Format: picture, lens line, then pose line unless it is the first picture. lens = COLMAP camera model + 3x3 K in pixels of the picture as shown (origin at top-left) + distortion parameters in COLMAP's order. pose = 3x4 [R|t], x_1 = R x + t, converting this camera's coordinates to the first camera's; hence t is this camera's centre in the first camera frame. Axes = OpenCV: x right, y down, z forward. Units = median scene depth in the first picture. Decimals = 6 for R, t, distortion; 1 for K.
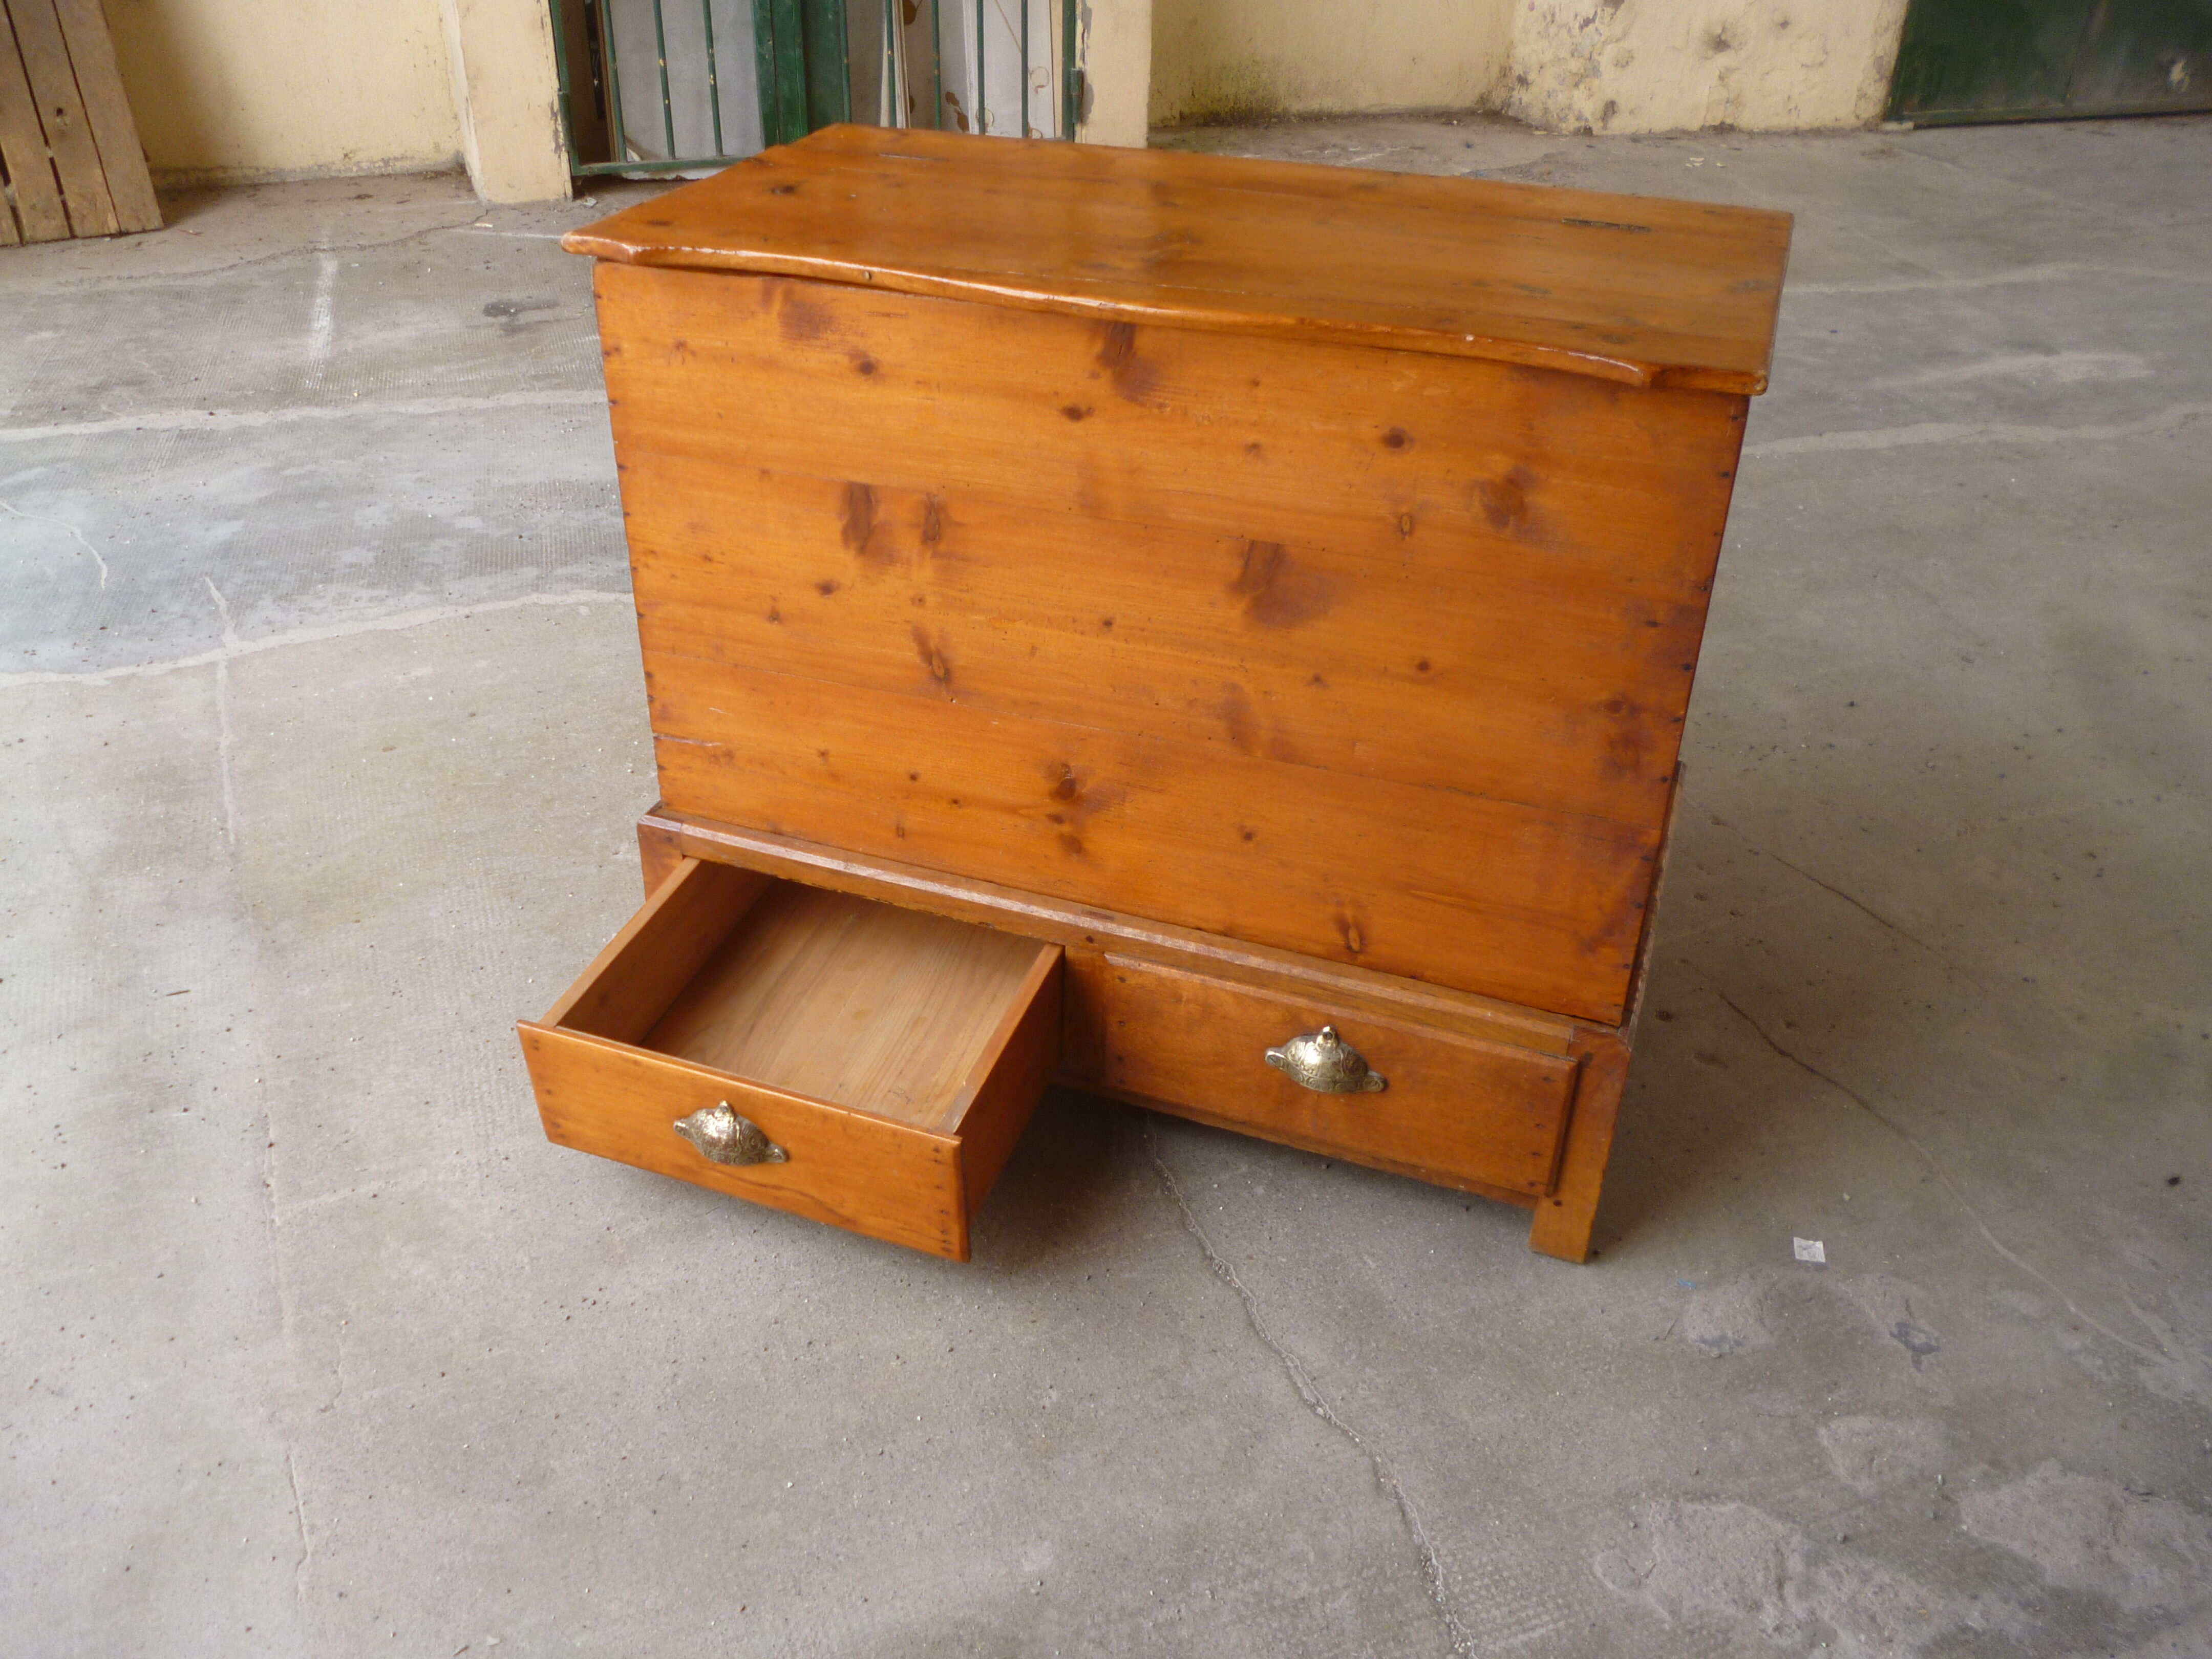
lens RADIAL K [[1831.3, 0, 1115.3], [0, 1831.3, 808.3], [0, 0, 1]] dist [-0.037879, 0.017965]
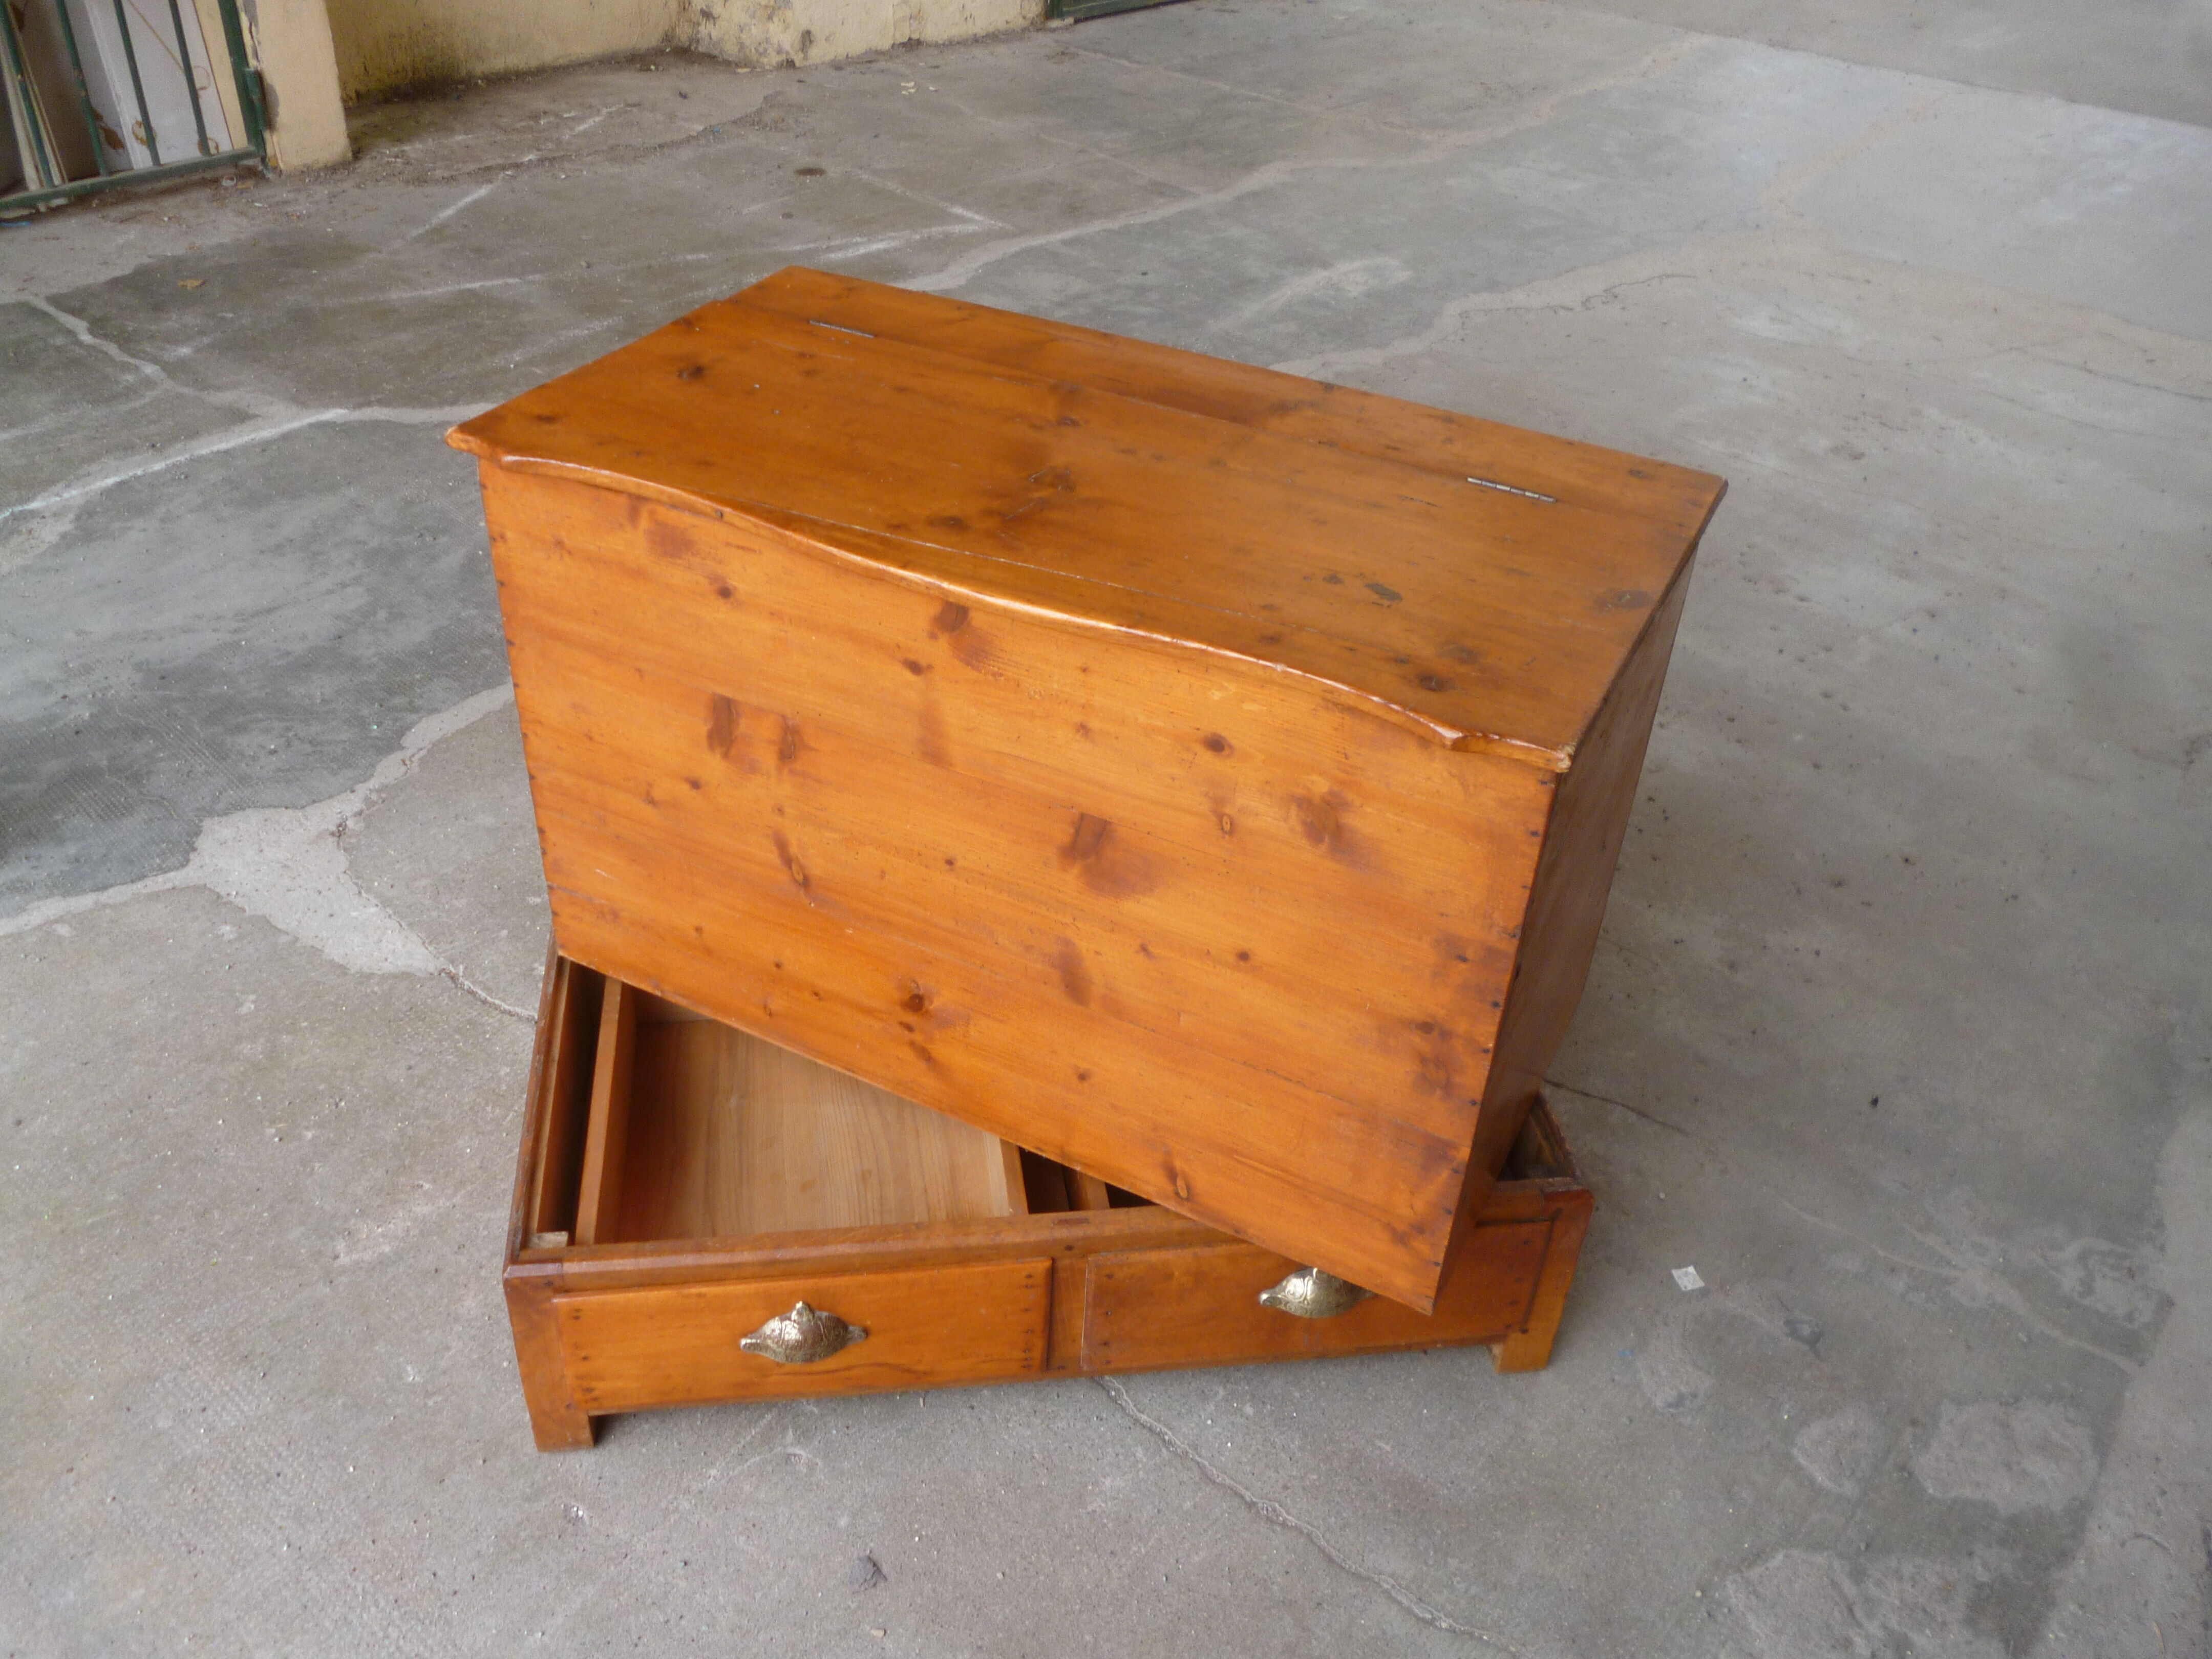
lens RADIAL K [[1831.3, 0, 1089.1], [0, 1831.3, 808.1], [0, 0, 1]] dist [-0.037879, 0.017965]
pose [[0.883024, -0.255748, 0.393525, -0.318233], [0.224471, 0.966503, 0.124434, -0.264478], [-0.412167, -0.021543, 0.910854, 0.128465]]
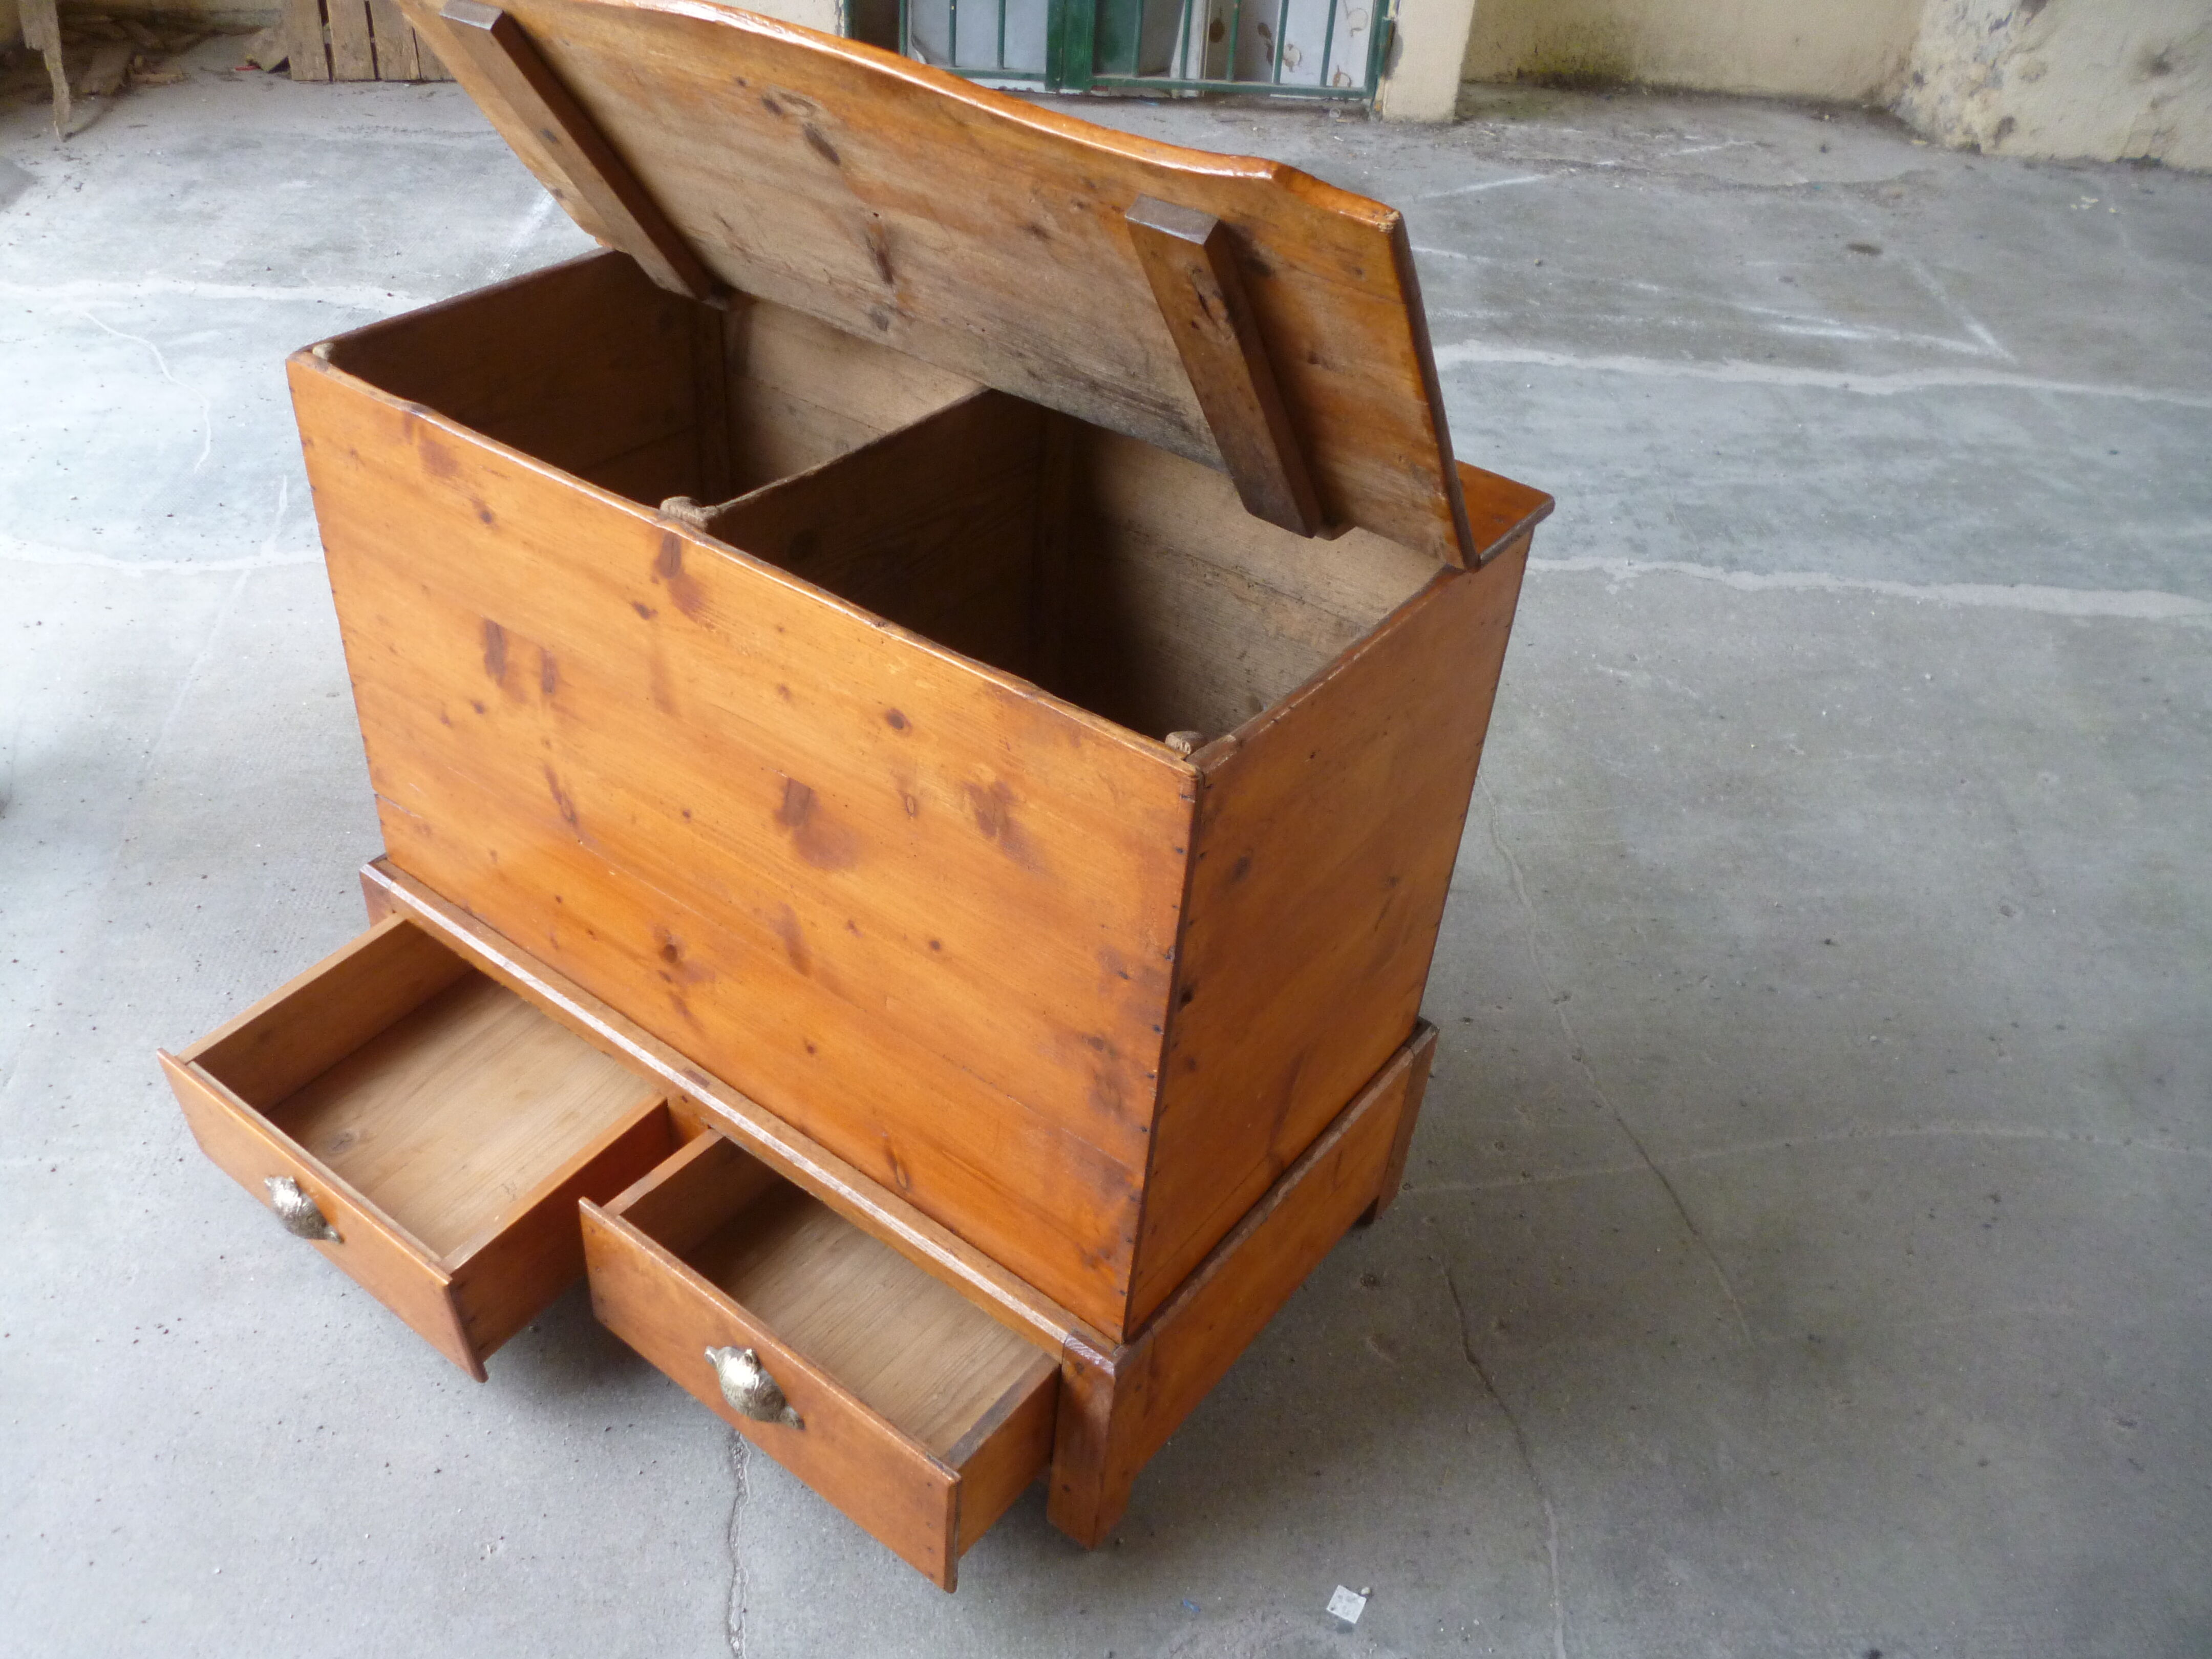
lens RADIAL K [[1831.3, 0, 1111.6], [0, 1831.3, 824.6], [0, 0, 1]] dist [-0.037879, 0.017965]
pose [[0.958111, 0.206423, -0.198528, 0.368288], [-0.189591, 0.976700, 0.100557, -0.214592], [0.214660, -0.058705, 0.974923, 0.094357]]
